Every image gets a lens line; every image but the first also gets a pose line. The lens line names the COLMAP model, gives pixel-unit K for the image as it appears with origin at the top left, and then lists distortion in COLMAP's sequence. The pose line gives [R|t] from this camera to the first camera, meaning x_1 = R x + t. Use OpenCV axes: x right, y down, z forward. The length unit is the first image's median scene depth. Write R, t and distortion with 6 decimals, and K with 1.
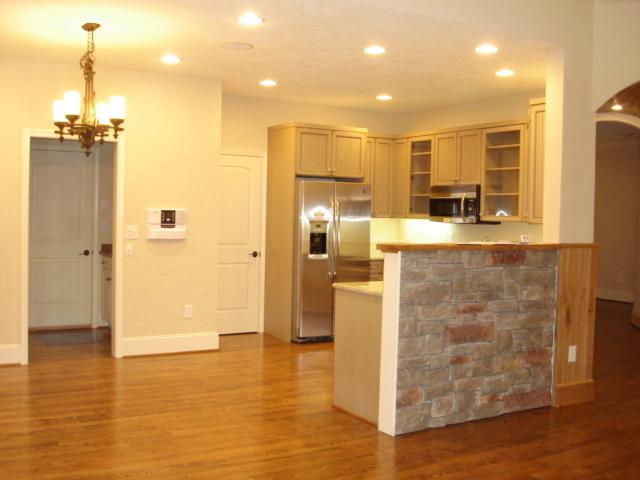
lens RADIAL K [[707.0, 0, 316.6], [0, 707.0, 233.7], [0, 0, 1]] dist [-0.125276, 0.000000]
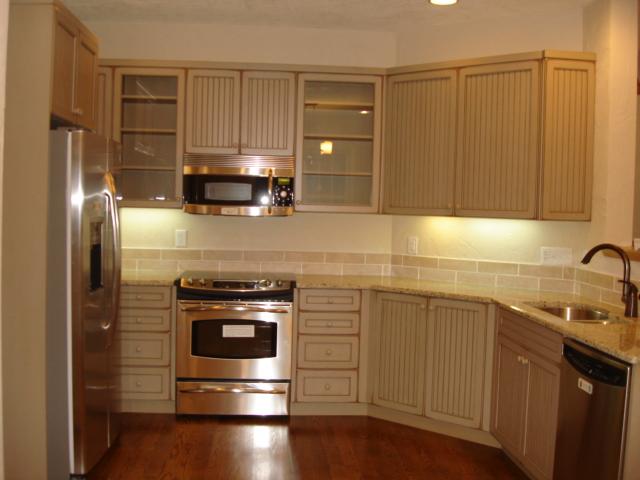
lens RADIAL K [[770.3, 0, 317.1], [0, 770.3, 235.8], [0, 0, 1]] dist [-0.086320, 0.000000]
pose [[0.461207, -0.051364, 0.885805, -0.395953], [0.011945, 0.998592, 0.051684, -0.032540], [-0.887212, -0.013256, 0.461171, 0.637069]]
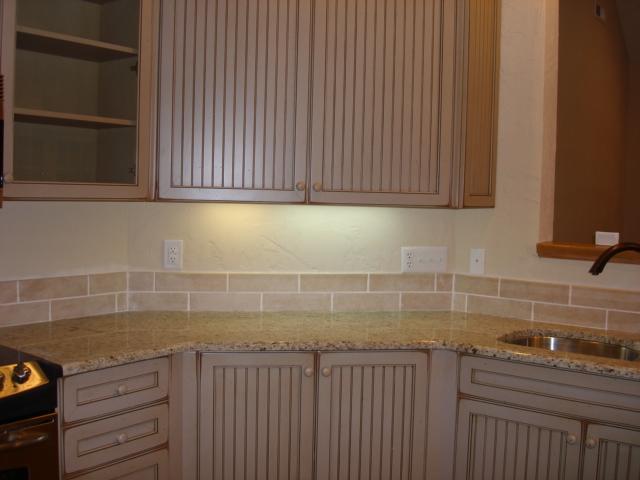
lens RADIAL K [[707.0, 0, 336.0], [0, 707.0, 238.5], [0, 0, 1]] dist [-0.125276, 0.000000]
pose [[-0.368590, -0.088221, 0.925396, -0.082417], [-0.005381, 0.995672, 0.092778, -0.028764], [-0.929576, 0.029217, -0.367470, 0.960252]]
